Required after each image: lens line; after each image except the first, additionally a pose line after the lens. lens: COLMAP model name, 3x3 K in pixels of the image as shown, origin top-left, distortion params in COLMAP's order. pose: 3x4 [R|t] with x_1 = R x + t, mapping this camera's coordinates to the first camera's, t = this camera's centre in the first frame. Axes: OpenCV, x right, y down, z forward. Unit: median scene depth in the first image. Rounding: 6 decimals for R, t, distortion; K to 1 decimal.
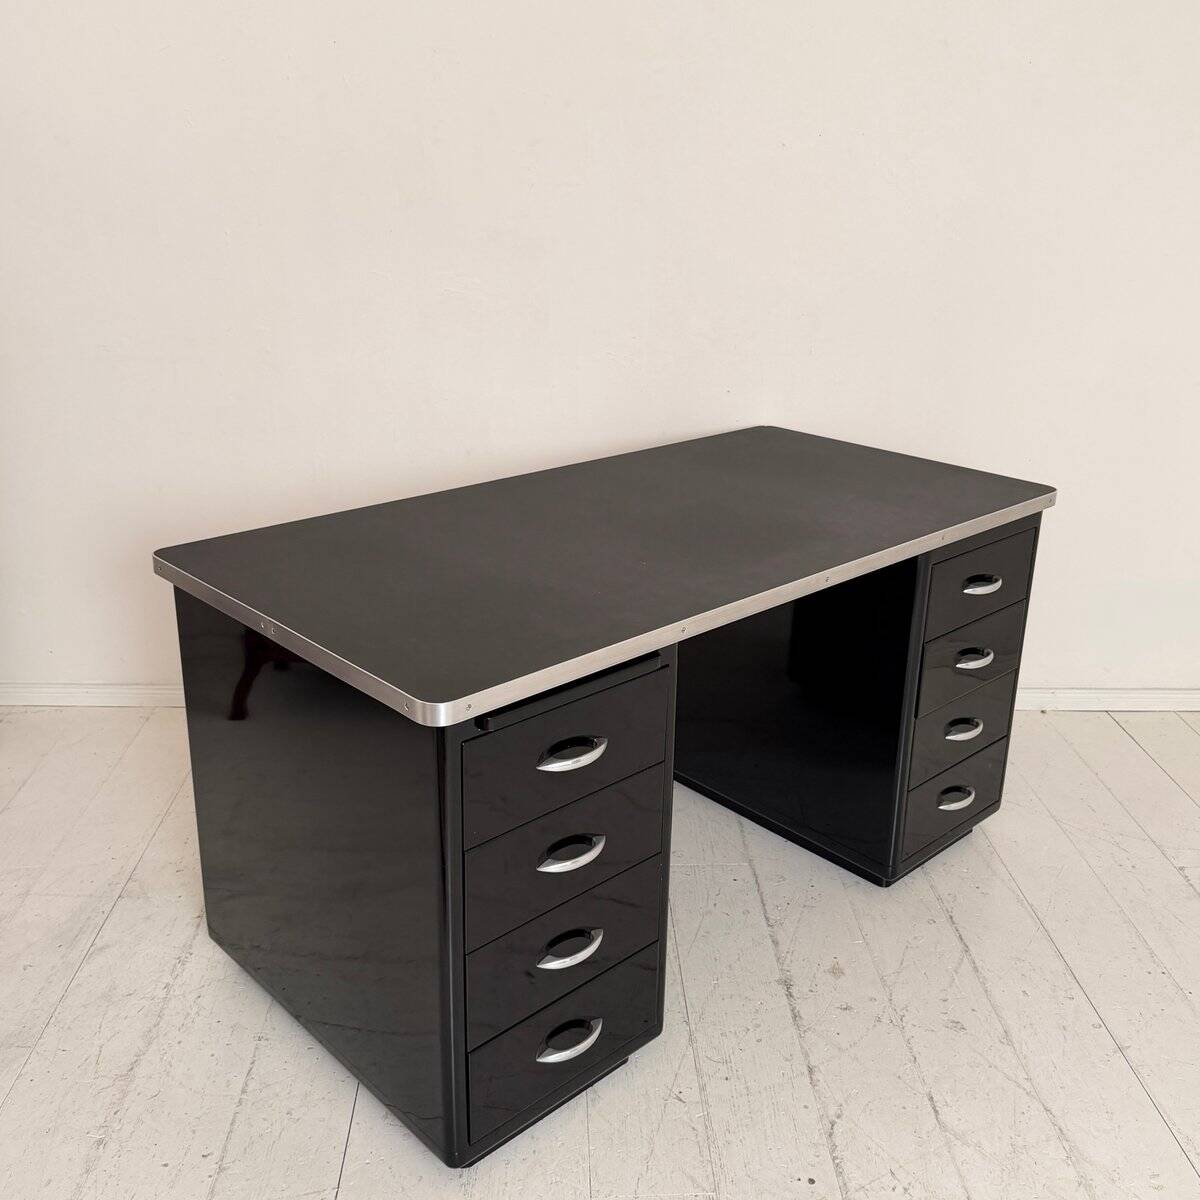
lens RADIAL K [[1222.3, 0, 627.9], [0, 1222.3, 551.0], [0, 0, 1]] dist [-0.013372, 0.000000]
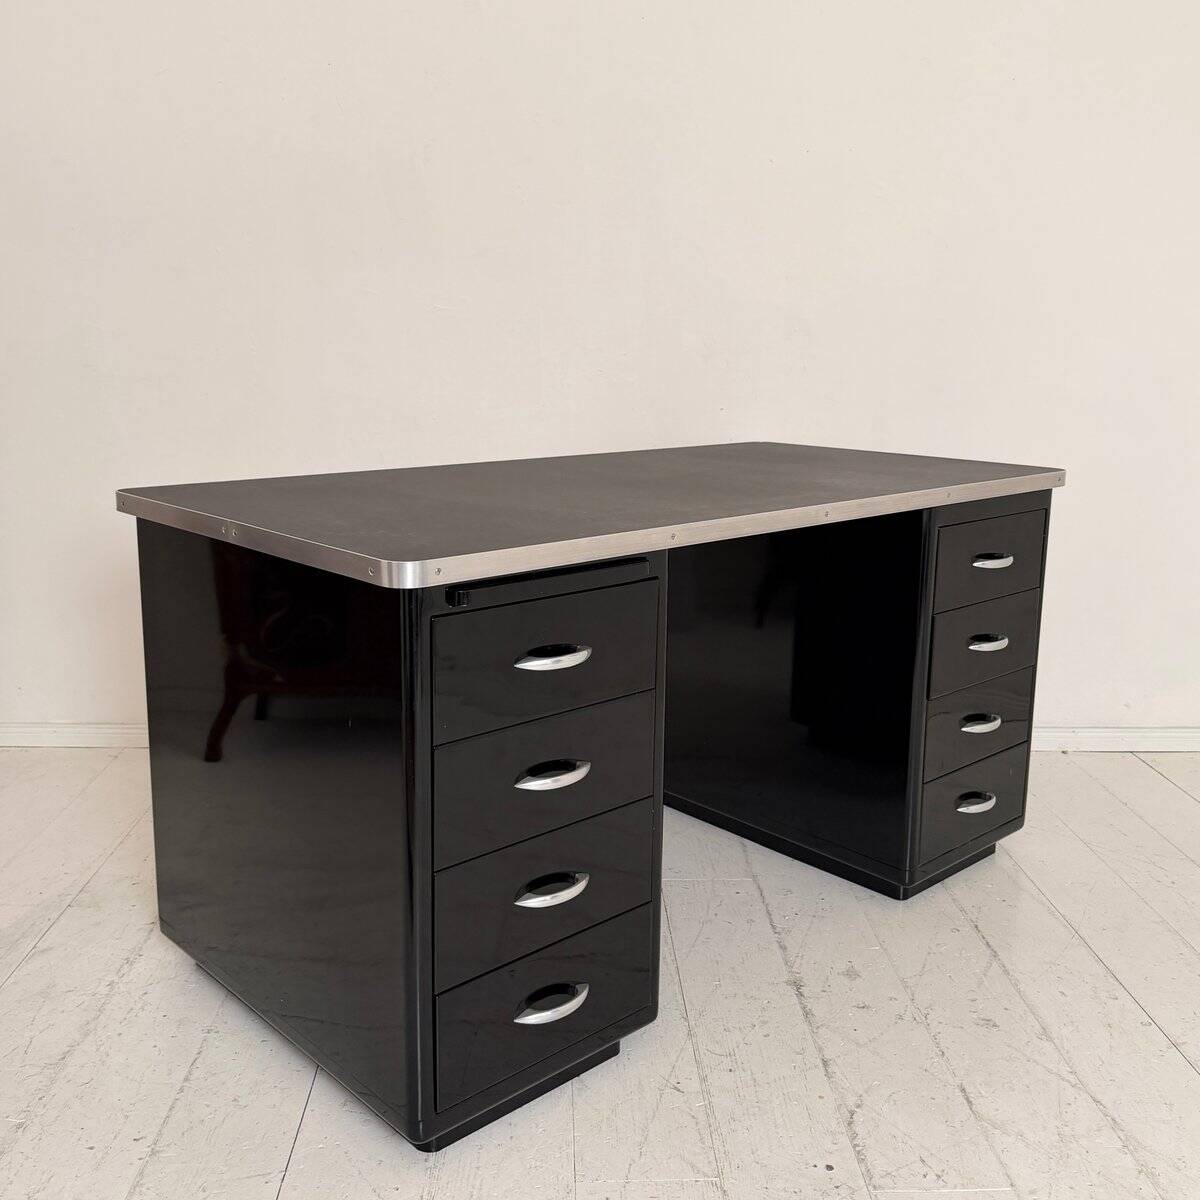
lens RADIAL K [[1222.3, 0, 612.2], [0, 1222.3, 562.8], [0, 0, 1]] dist [-0.013372, 0.000000]
pose [[0.999861, -0.009100, -0.013938, 0.010107], [0.007151, 0.990952, -0.134026, 0.175350], [0.015032, 0.133907, 0.990880, 0.067441]]
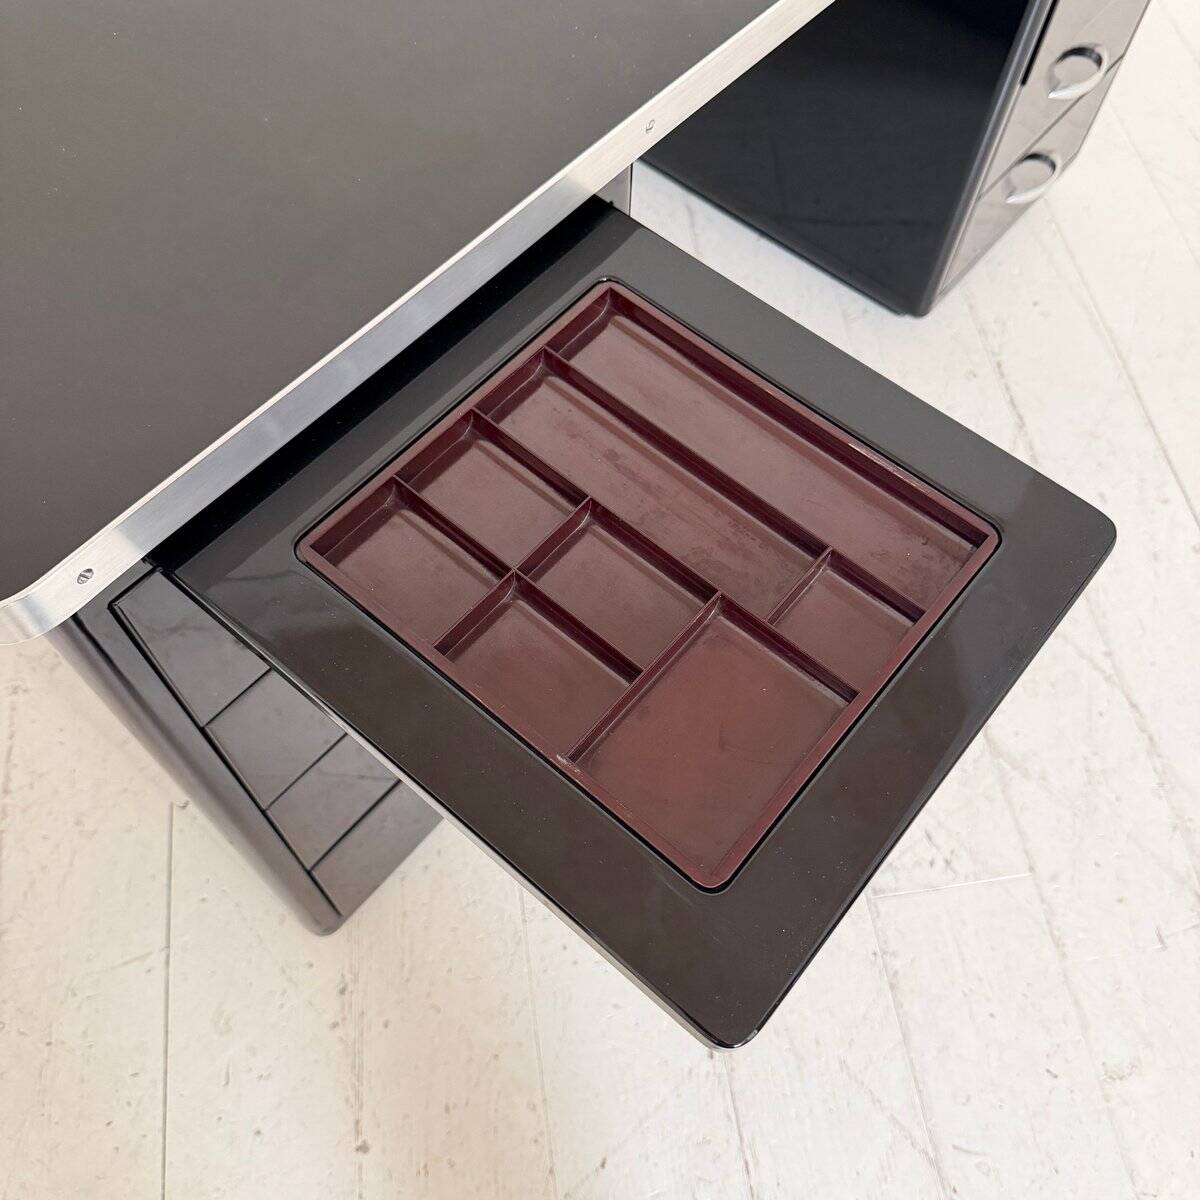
lens RADIAL K [[1131.3, 0, 592.2], [0, 1131.3, 594.4], [0, 0, 1]] dist [-0.008148, 0.000000]
pose [[0.996251, -0.077632, 0.038171, -0.000355], [0.030589, 0.728855, 0.683985, -0.059309], [-0.080920, -0.680253, 0.728497, 0.533905]]
